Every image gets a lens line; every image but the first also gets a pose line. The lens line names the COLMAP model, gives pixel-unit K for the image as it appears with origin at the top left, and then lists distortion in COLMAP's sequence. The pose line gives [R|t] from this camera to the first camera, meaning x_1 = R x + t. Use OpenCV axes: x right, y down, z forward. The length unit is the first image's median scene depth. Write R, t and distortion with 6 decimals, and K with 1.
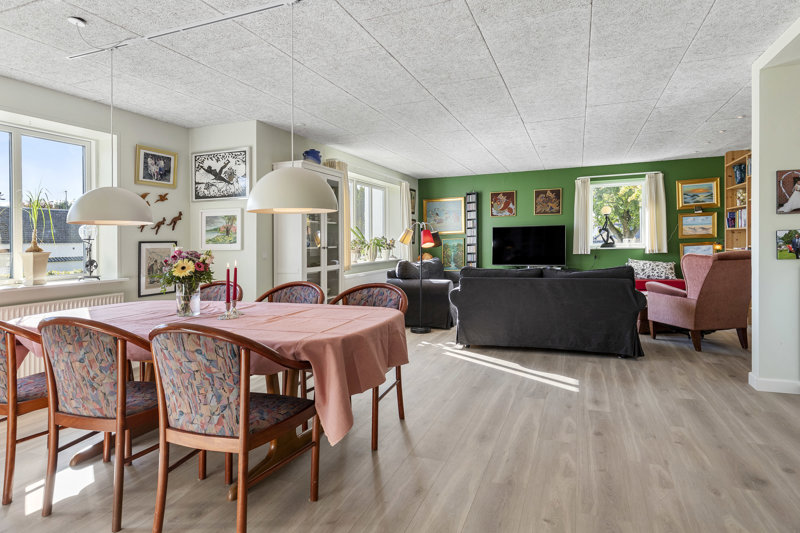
lens RADIAL K [[456.0, 0, 405.4], [0, 456.0, 240.4], [0, 0, 1]] dist [0.002028, 0.000500]
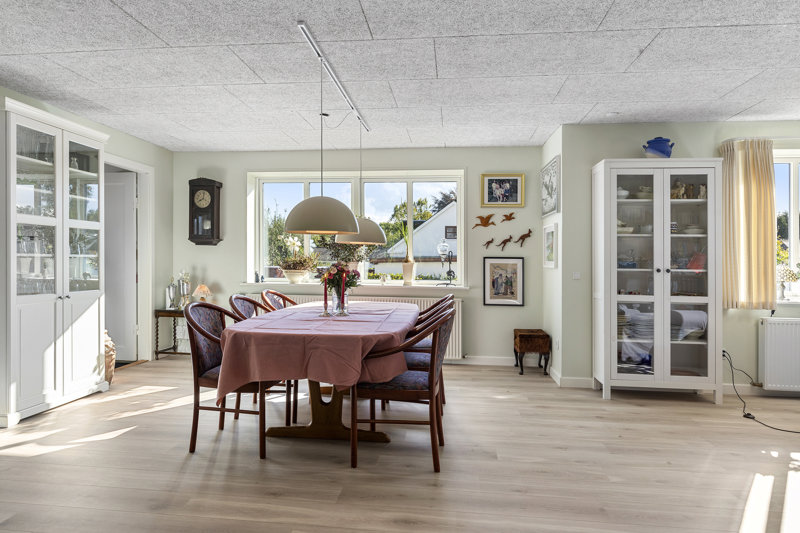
lens RADIAL K [[497.2, 0, 400.9], [0, 497.2, 262.6], [0, 0, 1]] dist [-0.024634, -0.000103]
pose [[0.257037, 0.026836, -0.966029, 0.295837], [-0.012310, 0.999624, 0.024494, -0.006117], [0.966323, 0.005596, 0.257270, 0.241226]]
